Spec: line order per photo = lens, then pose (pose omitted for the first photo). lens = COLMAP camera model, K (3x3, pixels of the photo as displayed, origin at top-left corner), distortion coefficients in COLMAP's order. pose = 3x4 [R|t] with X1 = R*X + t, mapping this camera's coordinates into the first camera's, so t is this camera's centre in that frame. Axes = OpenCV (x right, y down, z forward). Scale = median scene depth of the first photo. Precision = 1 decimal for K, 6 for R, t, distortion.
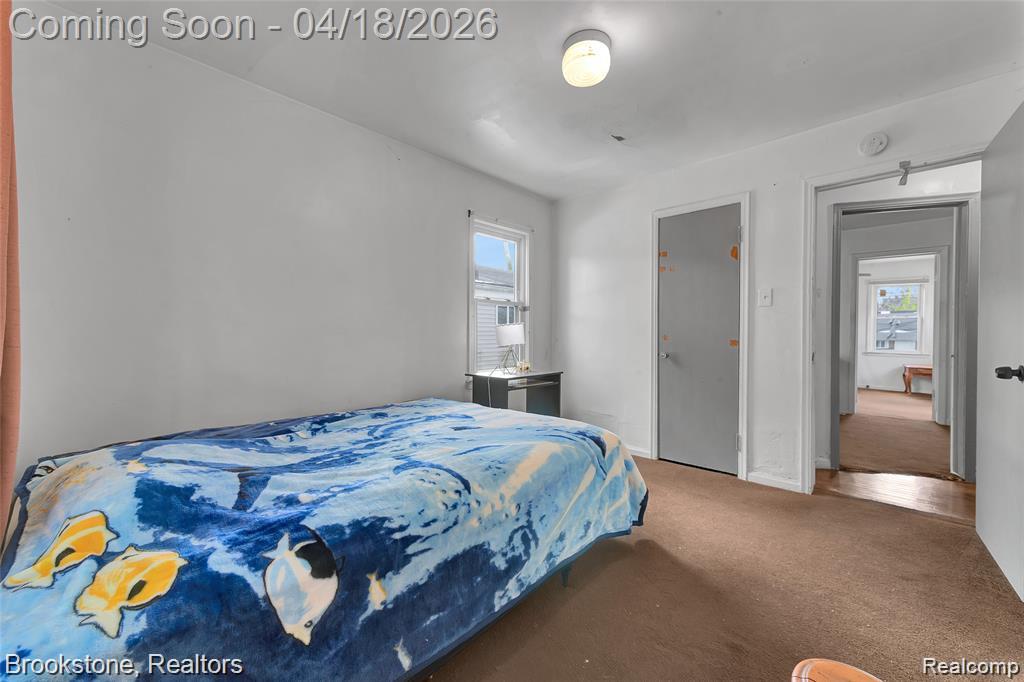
lens RADIAL K [[400.3, 0, 511.3], [0, 400.3, 338.7], [0, 0, 1]] dist [0.007796, 0.000086]
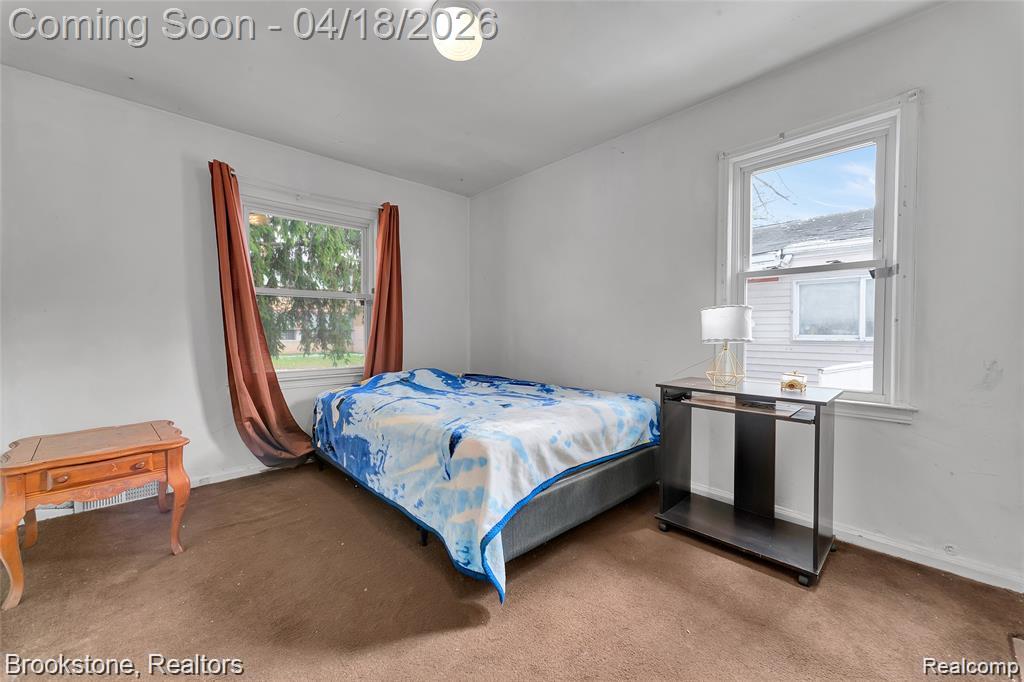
lens RADIAL K [[400.3, 0, 511.3], [0, 400.3, 338.7], [0, 0, 1]] dist [0.007796, 0.000086]
pose [[-0.071459, 0.009572, -0.997398, 0.661633], [-0.017534, 0.999787, 0.010851, 0.011563], [0.997289, 0.018264, -0.071276, 0.707138]]
